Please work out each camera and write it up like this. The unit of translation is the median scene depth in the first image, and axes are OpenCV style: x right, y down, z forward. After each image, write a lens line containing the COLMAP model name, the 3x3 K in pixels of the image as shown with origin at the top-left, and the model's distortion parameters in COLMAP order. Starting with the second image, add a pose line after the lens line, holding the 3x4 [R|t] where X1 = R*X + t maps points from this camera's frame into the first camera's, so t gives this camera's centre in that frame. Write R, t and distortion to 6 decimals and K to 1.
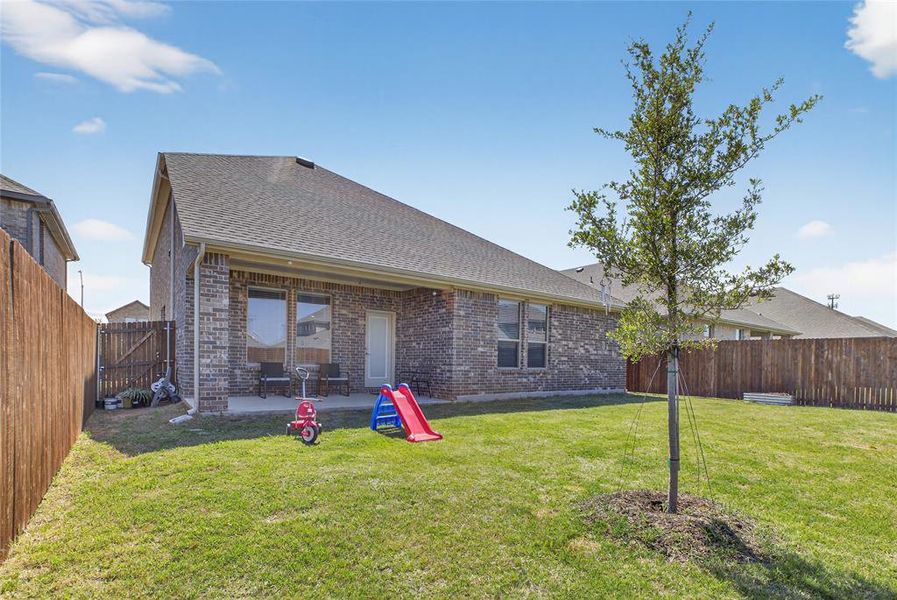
lens RADIAL K [[431.5, 0, 445.6], [0, 431.5, 289.0], [0, 0, 1]] dist [-0.000441, 0.000257]
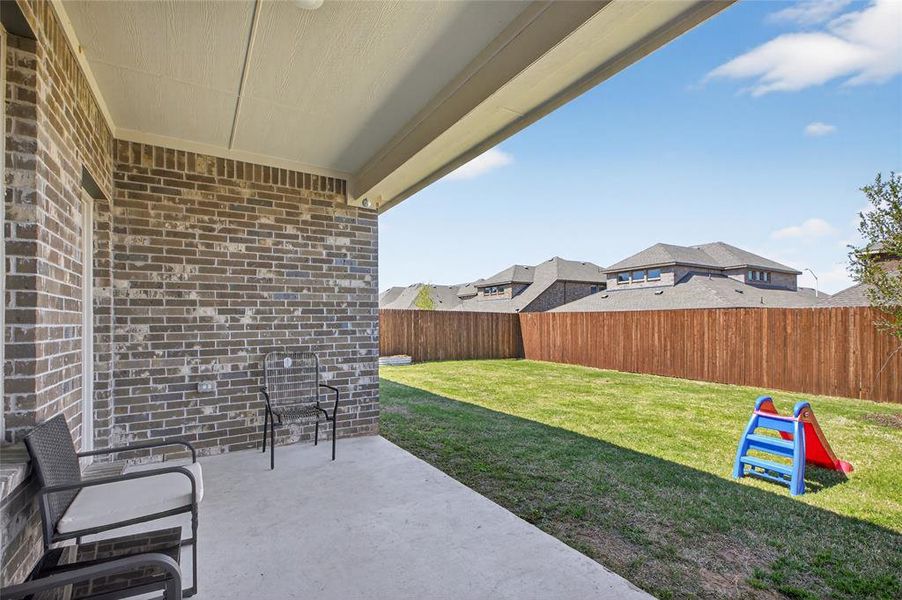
lens RADIAL K [[433.9, 0, 448.1], [0, 433.9, 288.9], [0, 0, 1]] dist [-0.000441, 0.000257]
pose [[0.111358, 0.058973, 0.992029, -0.416023], [-0.160453, 0.986207, -0.040616, 0.094707], [-0.980742, -0.154651, 0.119285, 0.791717]]
